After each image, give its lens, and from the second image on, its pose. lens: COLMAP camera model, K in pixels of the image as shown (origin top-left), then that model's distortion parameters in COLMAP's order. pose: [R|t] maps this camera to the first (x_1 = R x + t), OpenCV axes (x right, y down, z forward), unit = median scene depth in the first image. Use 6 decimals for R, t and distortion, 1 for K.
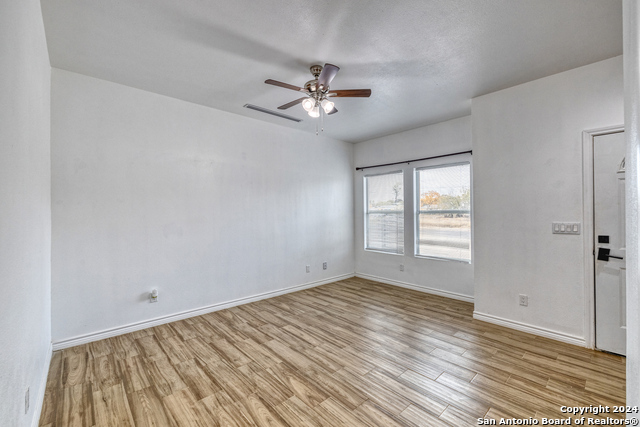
lens RADIAL K [[267.8, 0, 320.0], [0, 267.8, 213.5], [0, 0, 1]] dist [-0.000483, 0.000243]
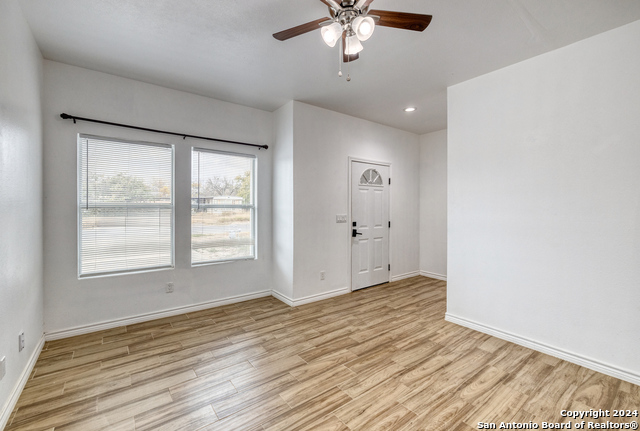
lens RADIAL K [[276.1, 0, 319.4], [0, 276.1, 209.7], [0, 0, 1]] dist [-0.001662, -0.000120]
pose [[0.093302, -0.005118, 0.995625, -0.560769], [-0.002179, 0.999983, 0.005345, -0.001952], [-0.995635, -0.002669, 0.093290, 0.872021]]
